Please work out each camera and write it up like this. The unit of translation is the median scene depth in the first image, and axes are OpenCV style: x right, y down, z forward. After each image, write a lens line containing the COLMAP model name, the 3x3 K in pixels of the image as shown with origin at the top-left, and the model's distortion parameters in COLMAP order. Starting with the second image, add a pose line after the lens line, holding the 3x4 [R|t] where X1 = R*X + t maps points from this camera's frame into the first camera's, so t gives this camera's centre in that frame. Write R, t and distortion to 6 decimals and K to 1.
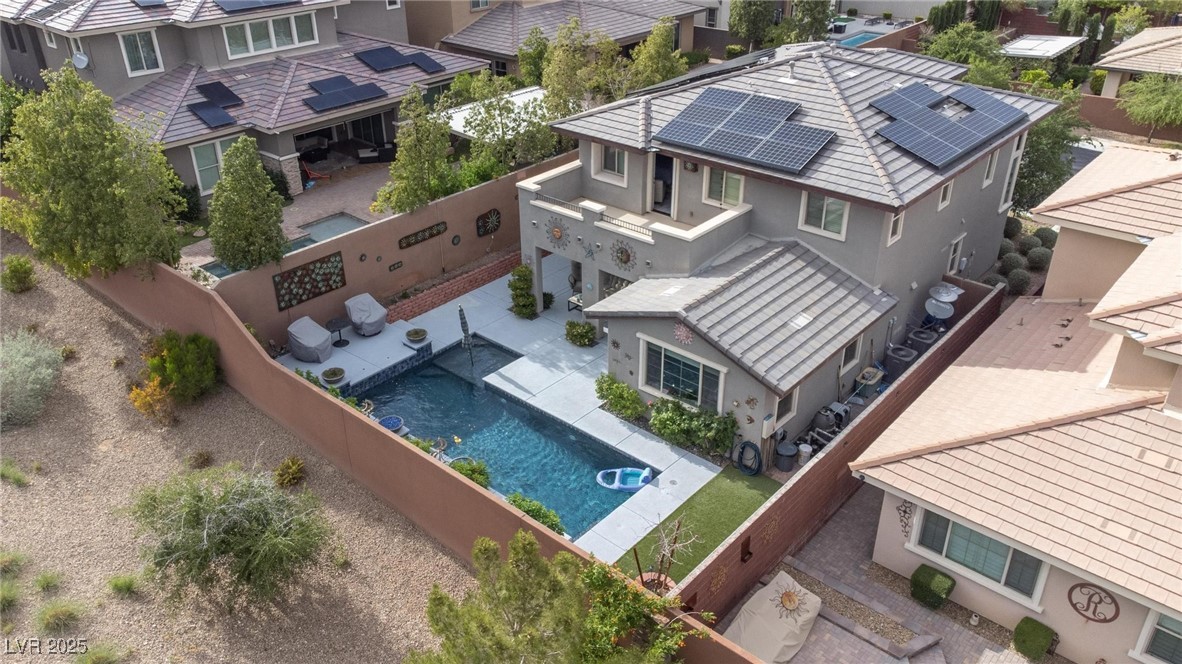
lens RADIAL K [[870.8, 0, 586.4], [0, 870.8, 315.8], [0, 0, 1]] dist [0.019916, 0.044501]
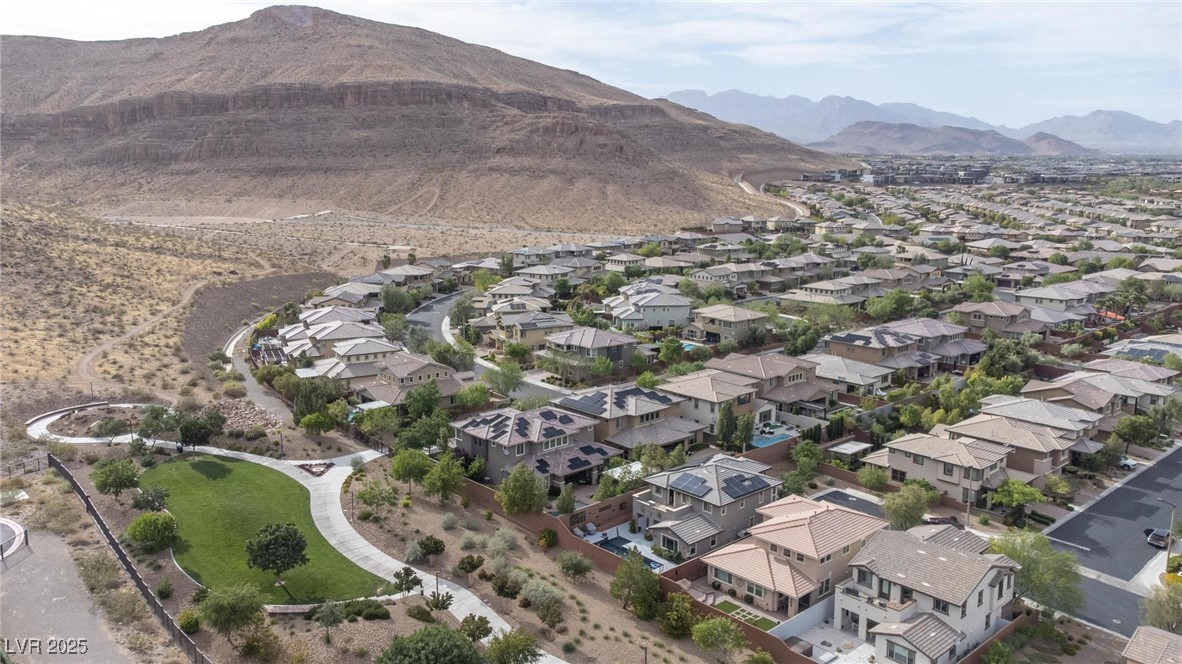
lens RADIAL K [[870.8, 0, 586.4], [0, 870.8, 315.8], [0, 0, 1]] dist [0.019916, 0.044501]
pose [[0.993077, 0.028736, -0.113893, 0.126662], [-0.065218, 0.941319, -0.331157, 0.374988], [0.097694, 0.336292, 0.936677, -2.780191]]
